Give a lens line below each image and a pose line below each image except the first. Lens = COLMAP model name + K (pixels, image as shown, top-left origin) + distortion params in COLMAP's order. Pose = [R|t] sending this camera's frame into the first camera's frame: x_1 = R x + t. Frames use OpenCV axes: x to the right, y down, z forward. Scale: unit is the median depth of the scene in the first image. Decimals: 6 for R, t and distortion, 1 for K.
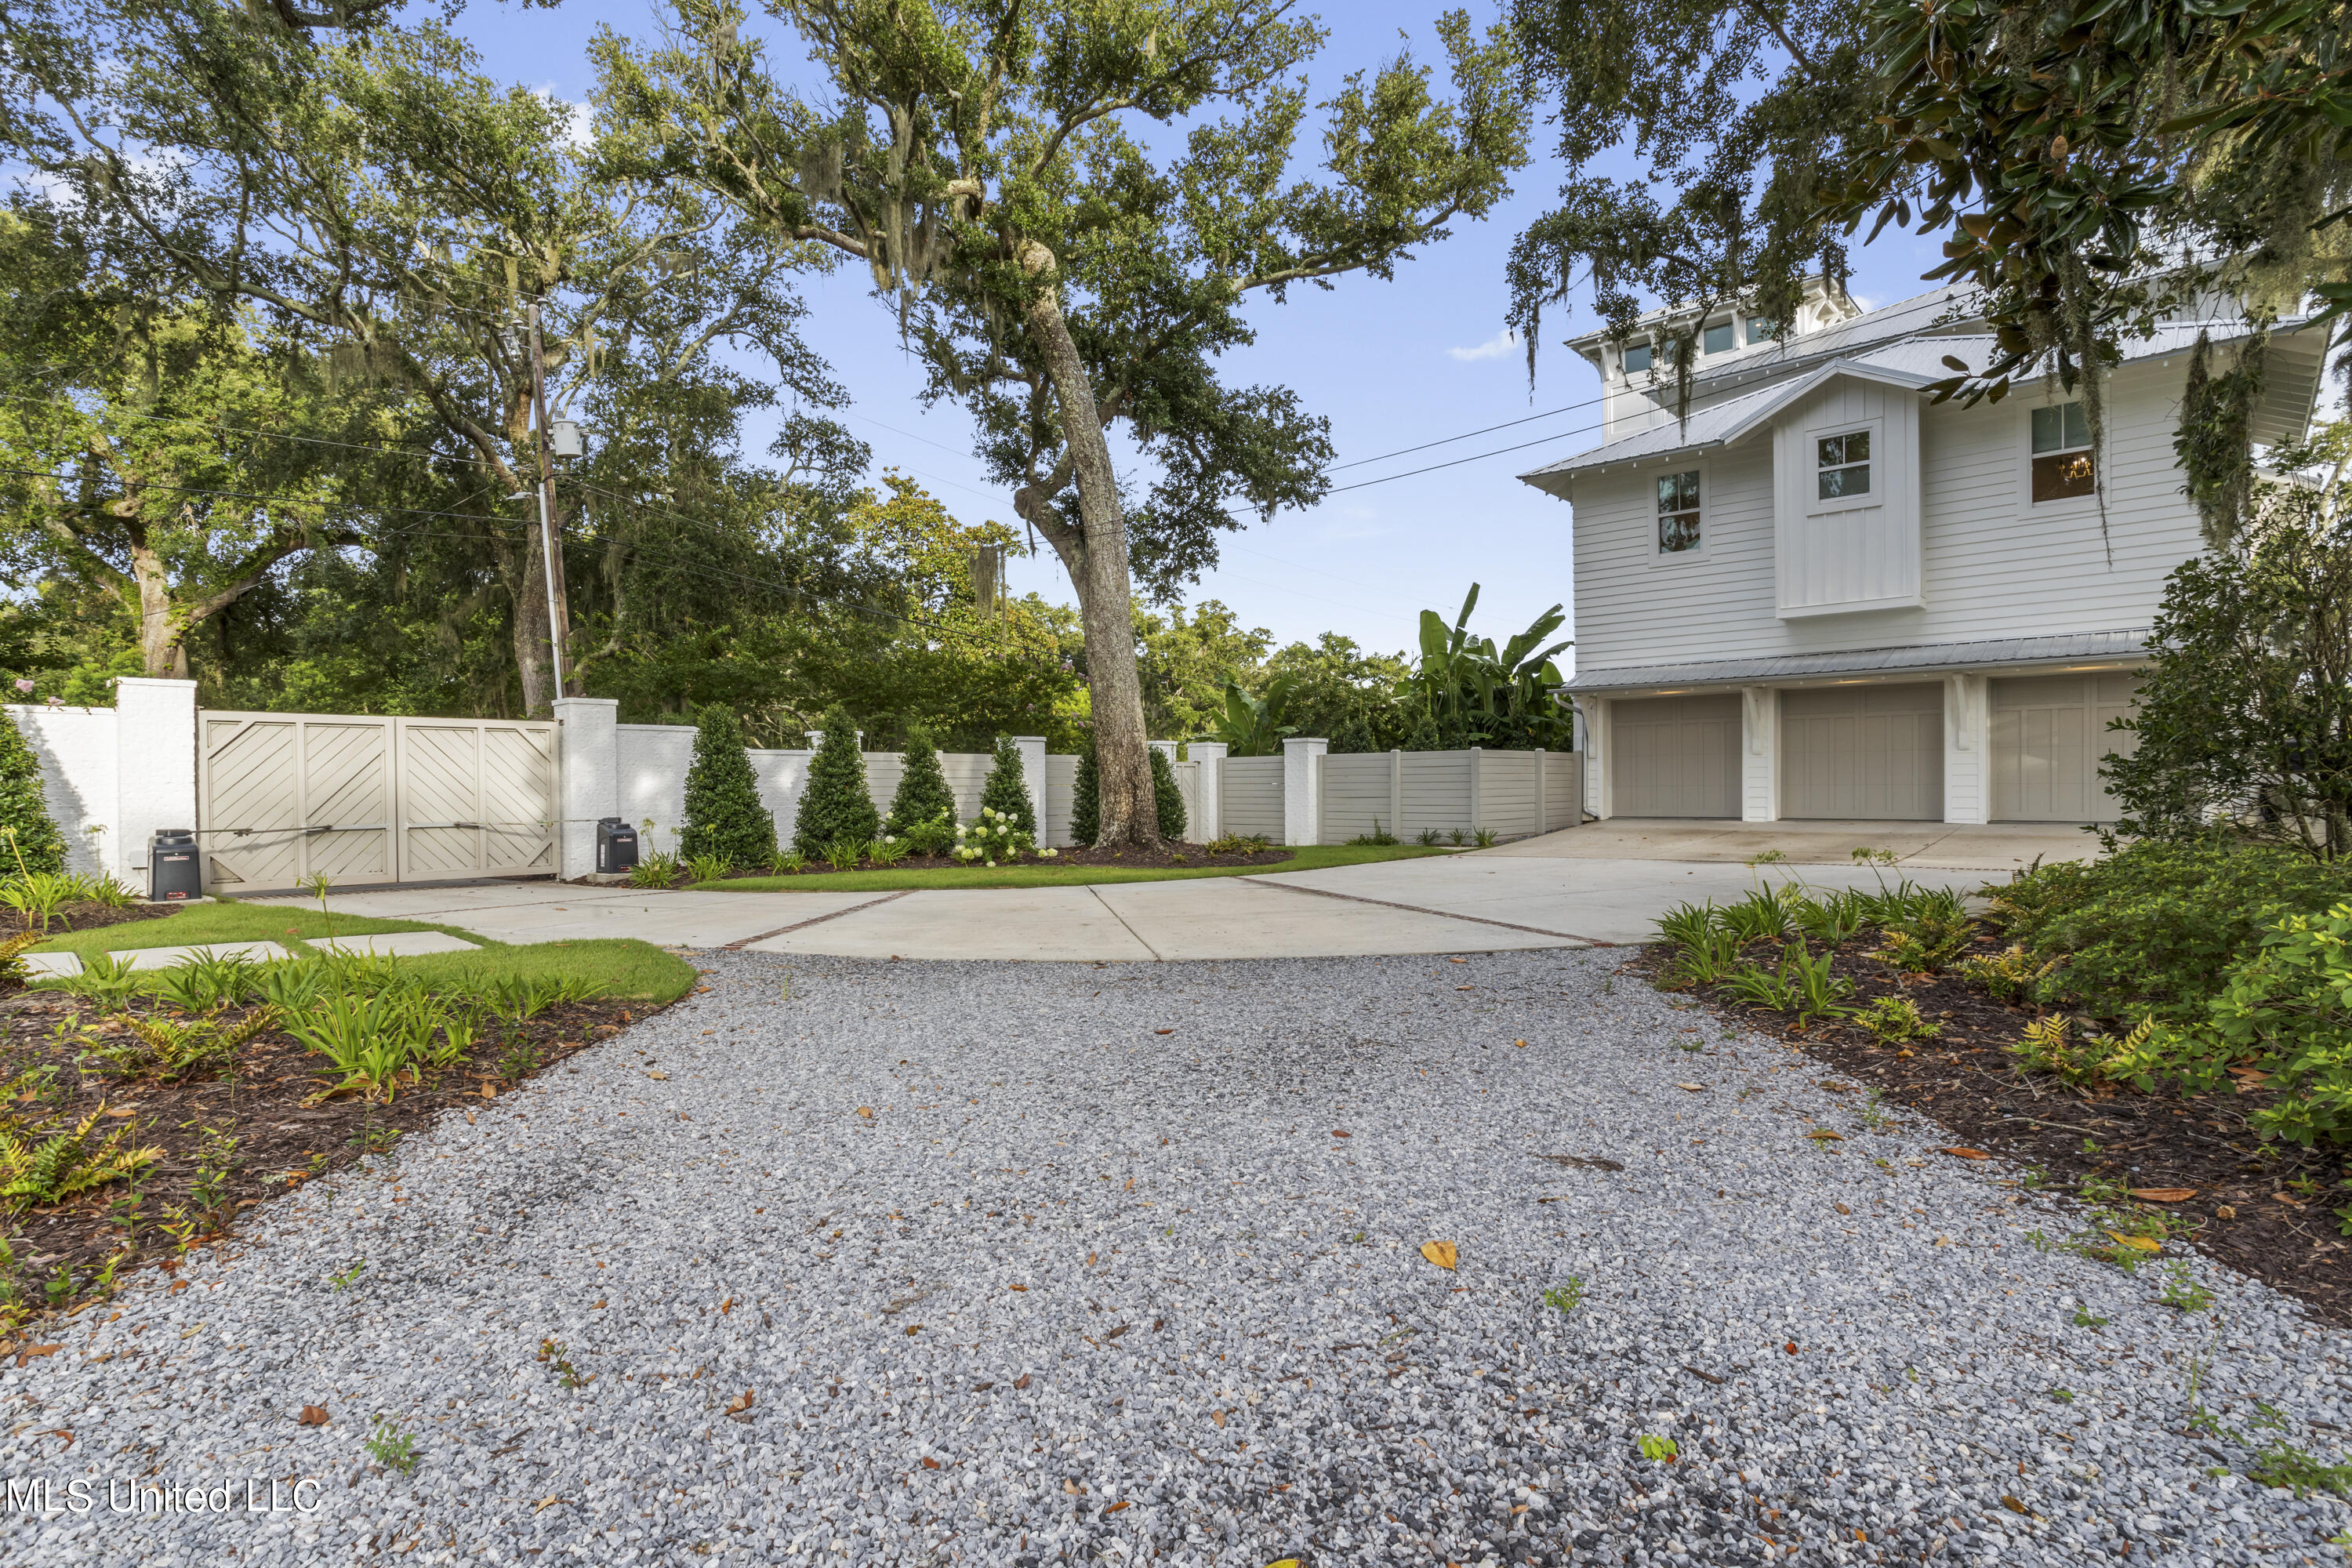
lens RADIAL K [[1128.6, 0, 1176.0], [0, 1128.6, 784.0], [0, 0, 1]] dist [-0.023755, -0.000055]
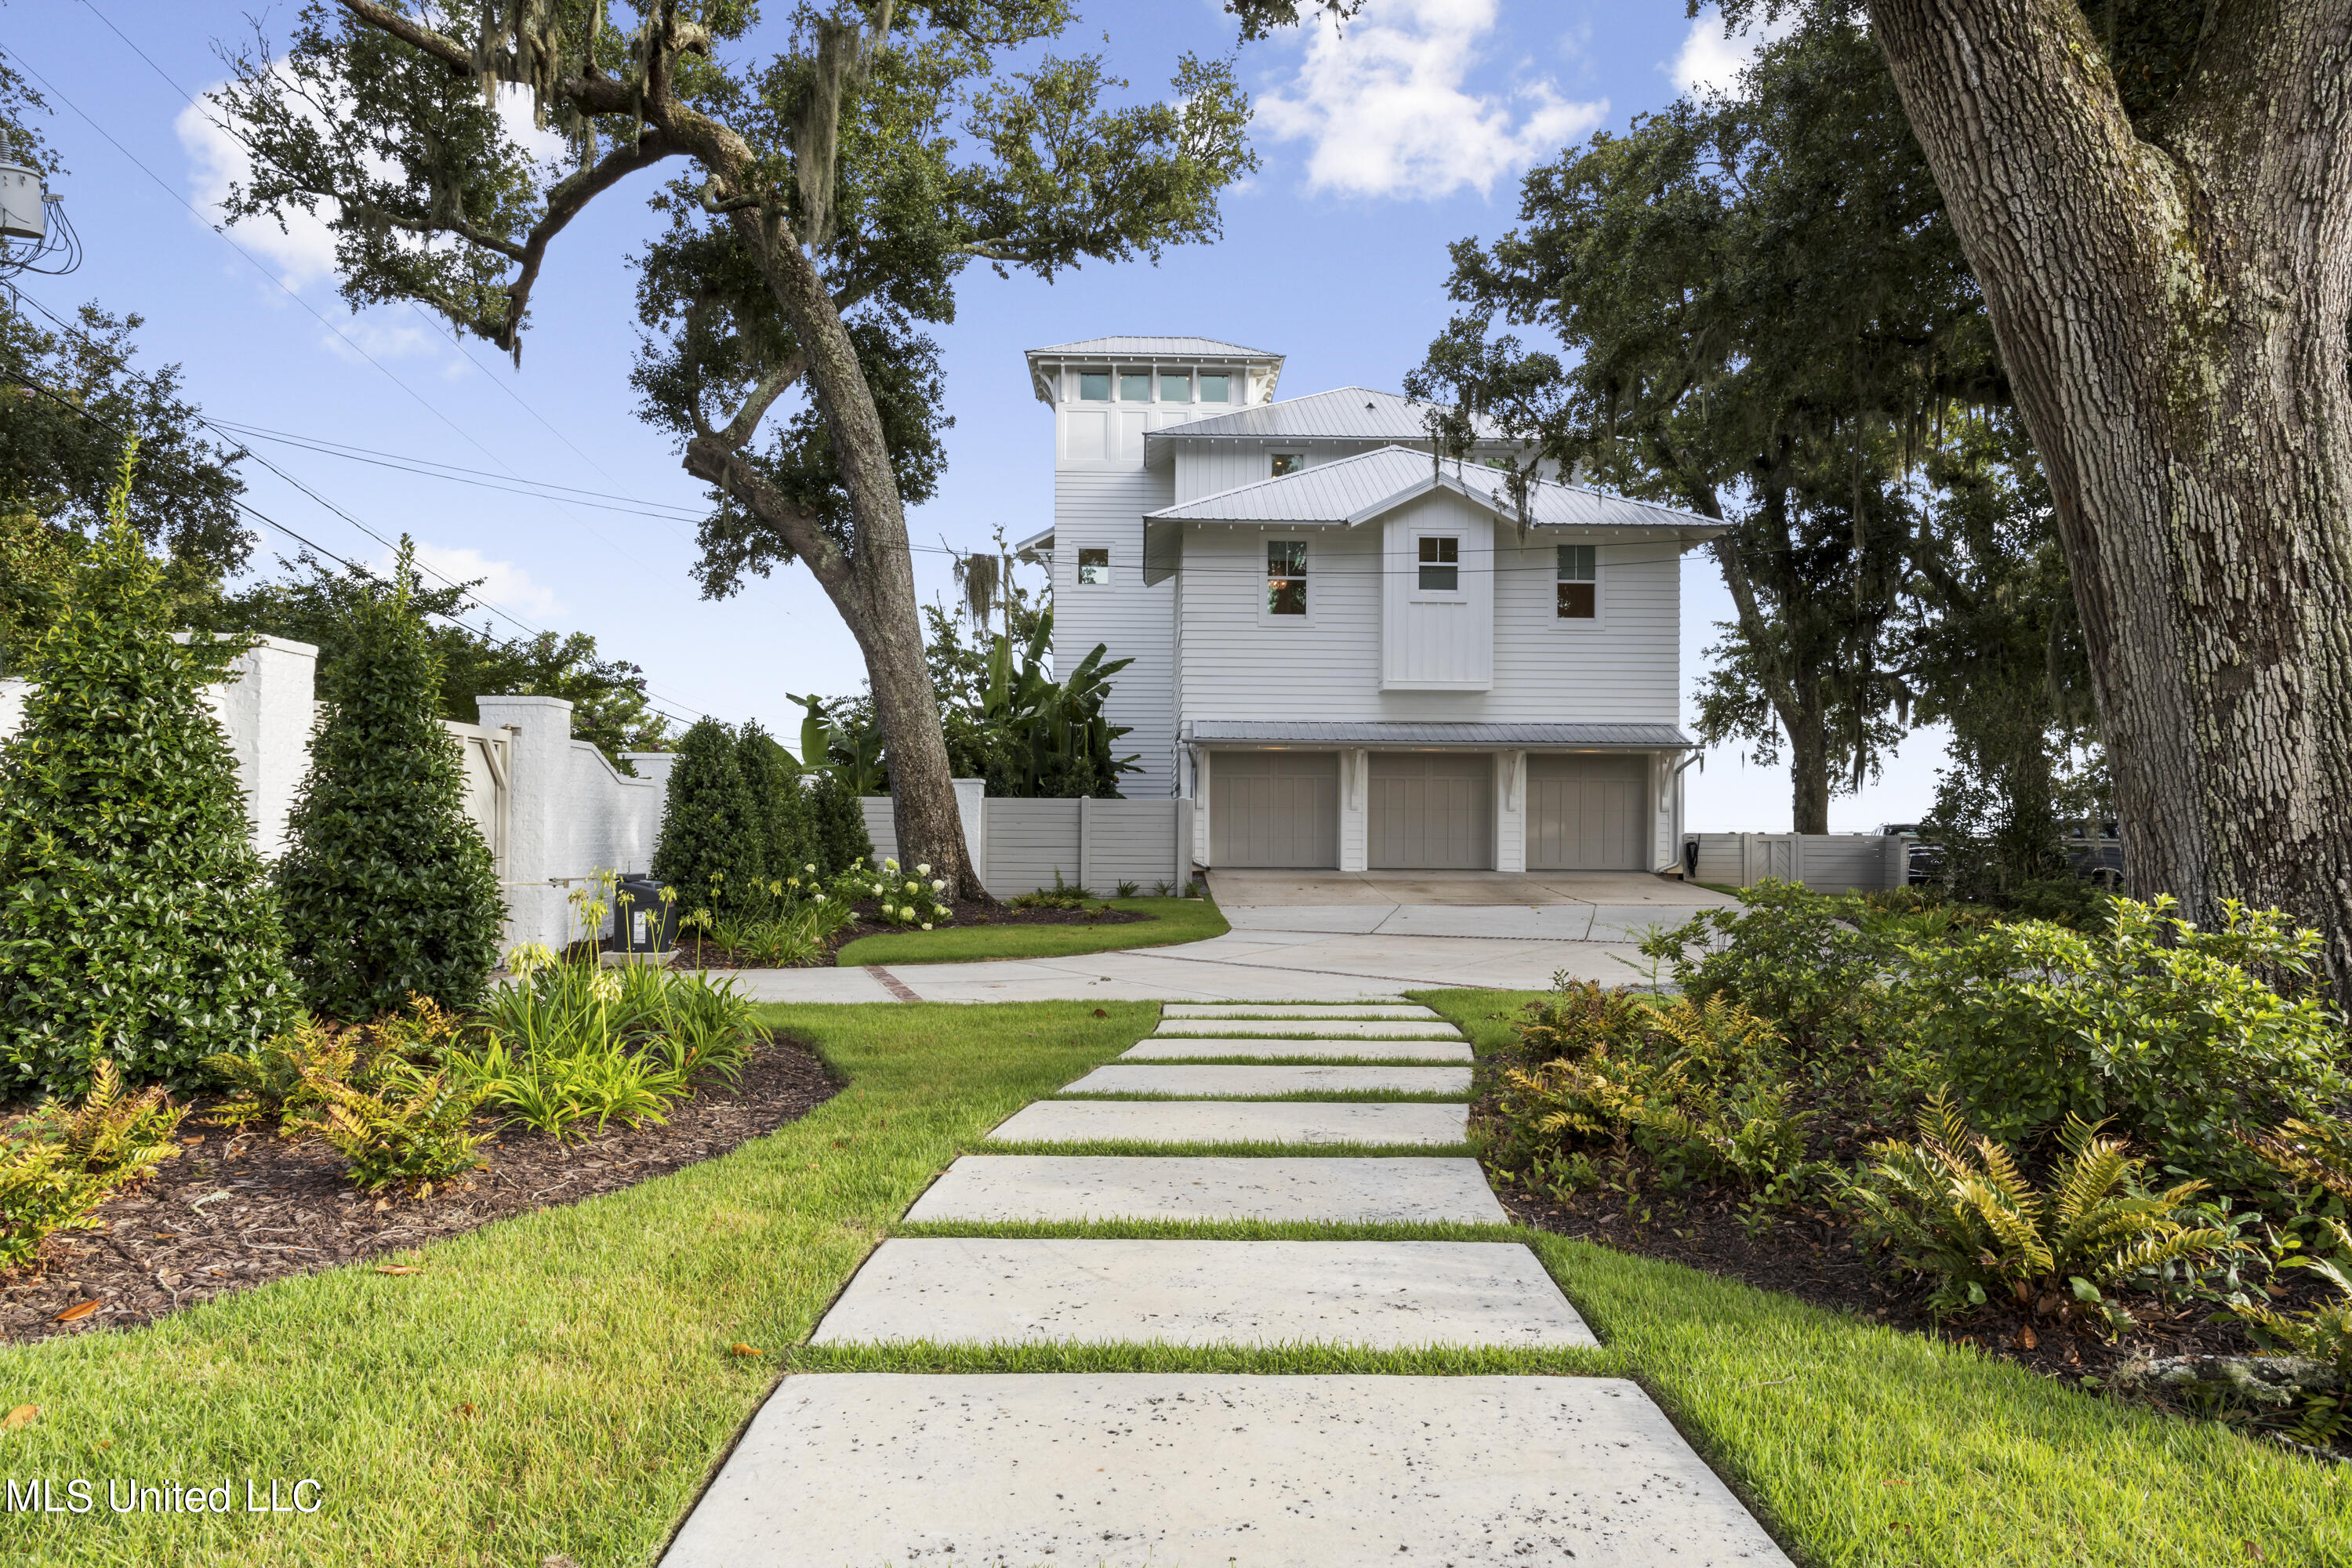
lens RADIAL K [[1476.2, 0, 1178.4], [0, 1476.2, 821.6], [0, 0, 1]] dist [-0.026452, 0.000357]
pose [[0.729949, 0.016411, 0.683304, -0.571187], [-0.014721, 0.999857, -0.008288, -0.000235], [-0.683343, -0.004009, 0.730087, 0.057170]]
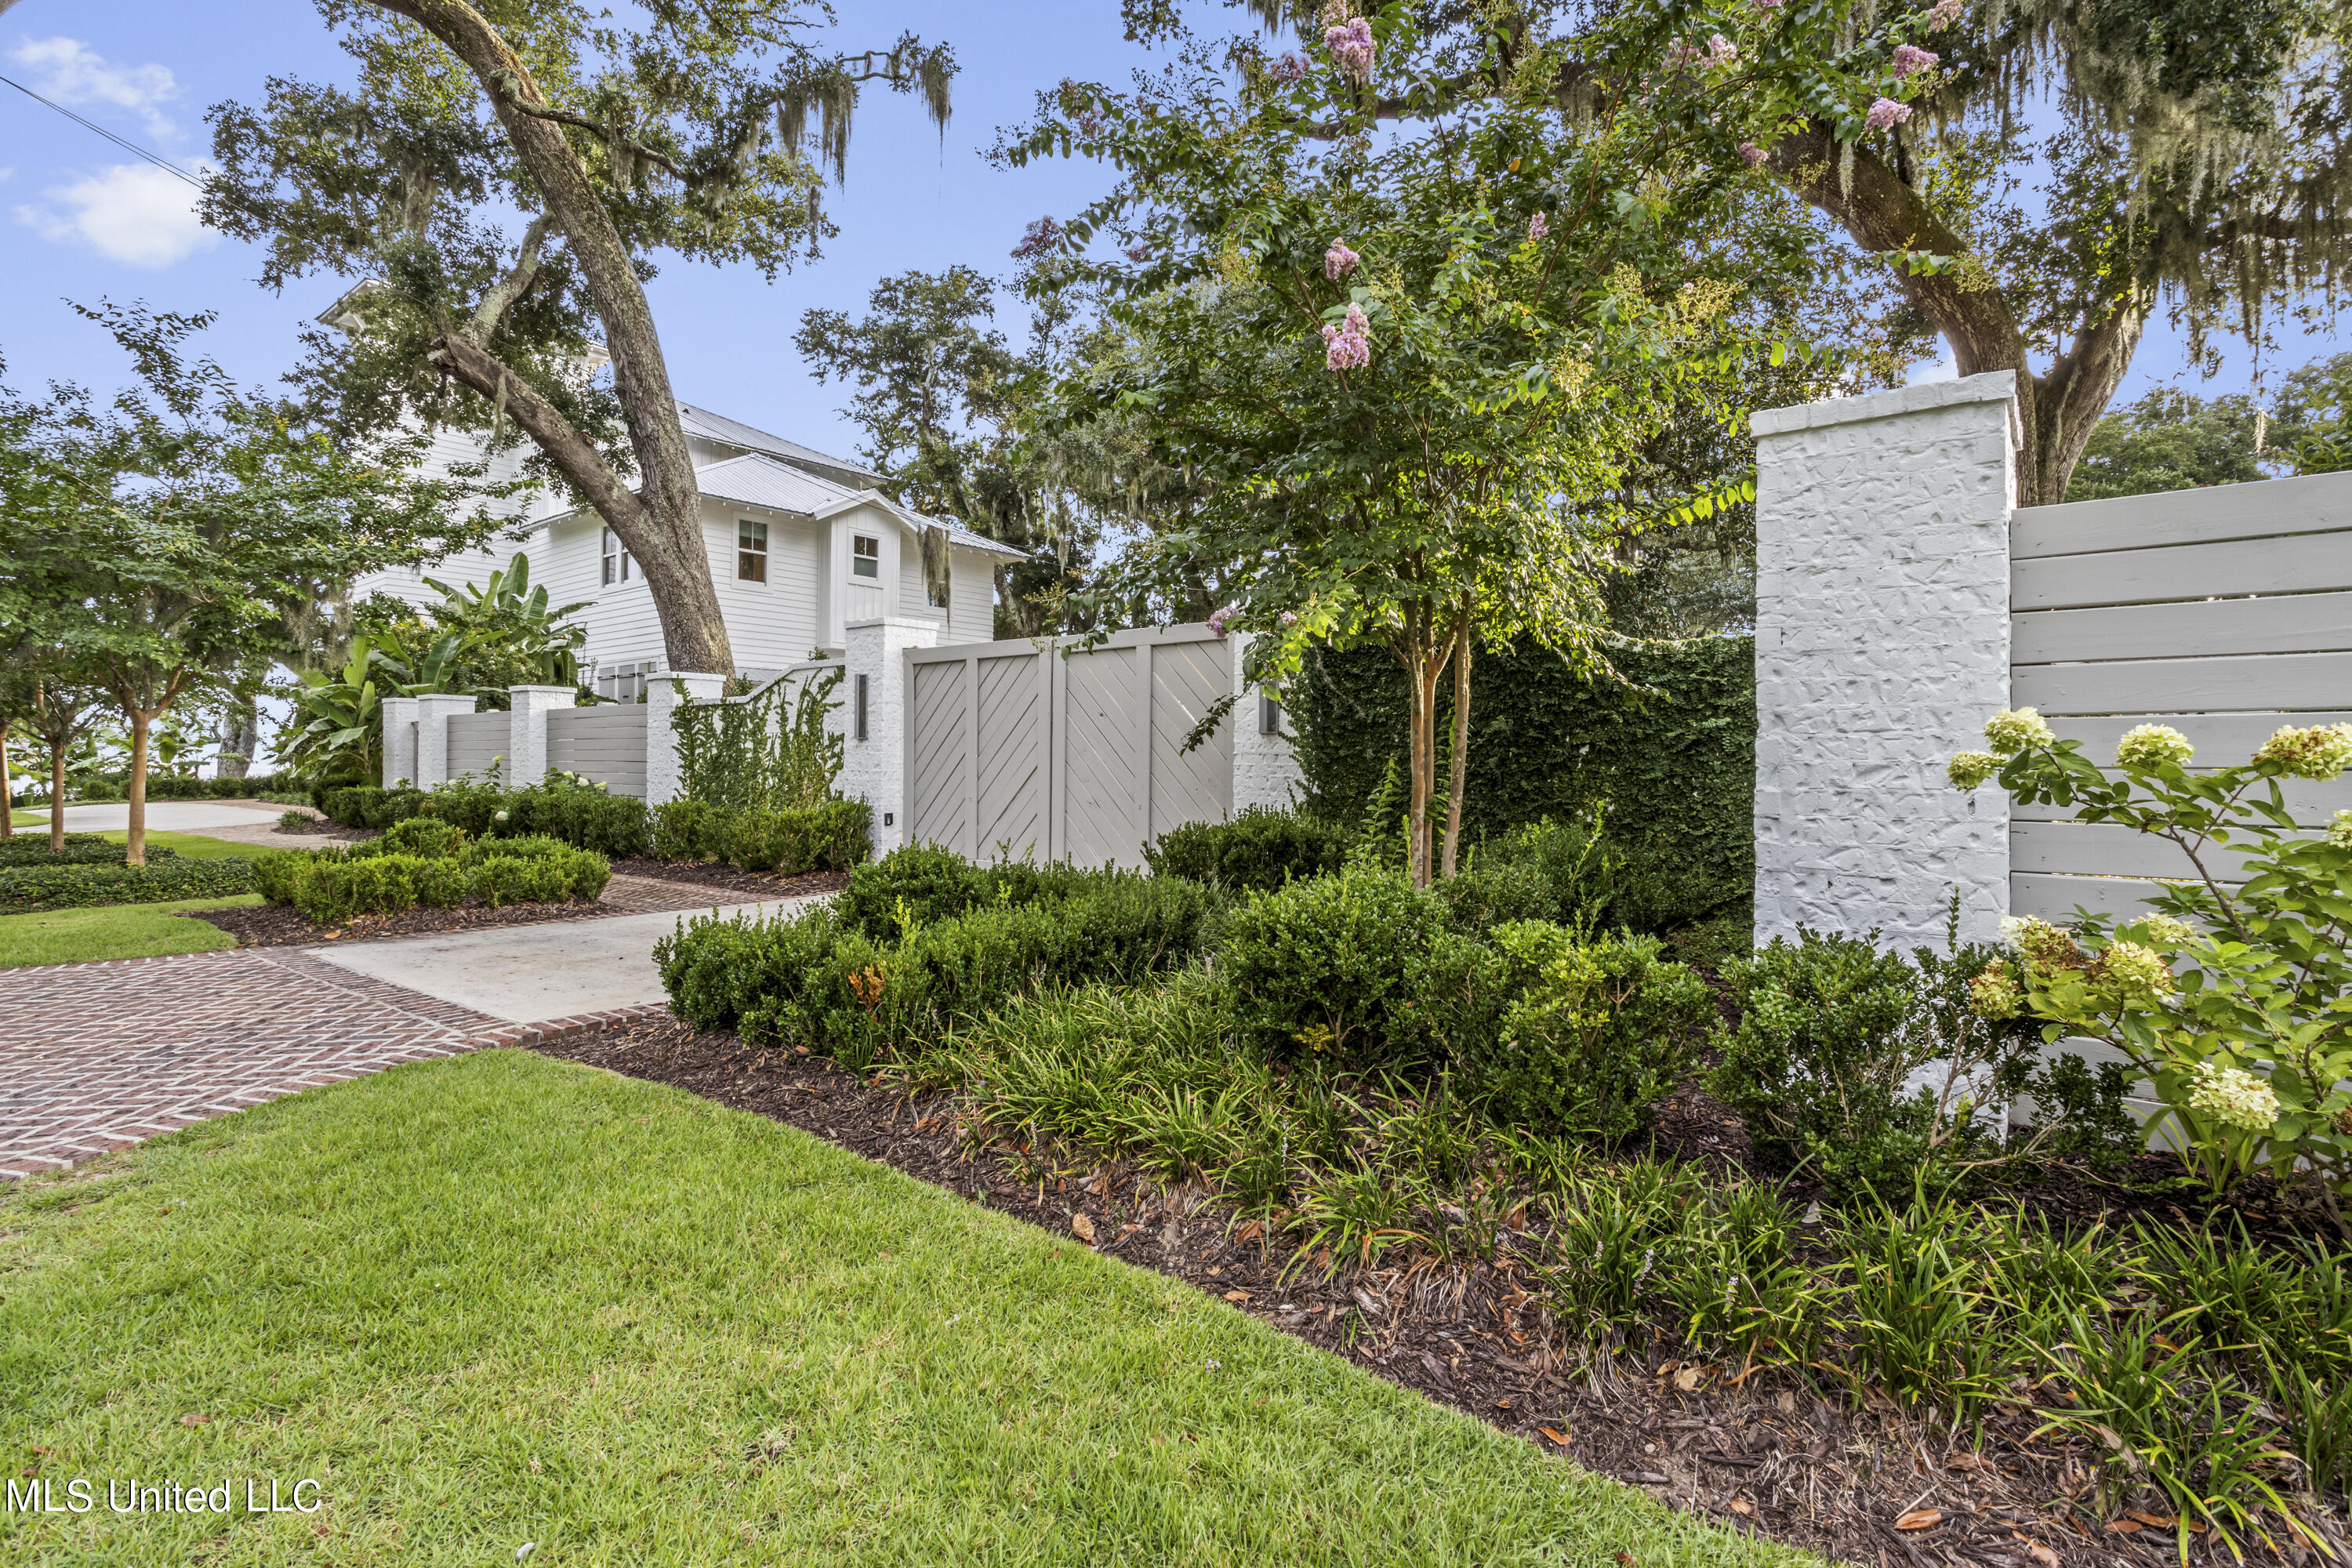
lens RADIAL K [[1128.6, 0, 1176.0], [0, 1128.6, 784.0], [0, 0, 1]] dist [-0.023755, -0.000055]
pose [[-0.081338, -0.009385, 0.996642, -0.912295], [0.002002, 0.999952, 0.009579, 0.019533], [-0.996685, 0.002774, -0.081315, 0.616118]]
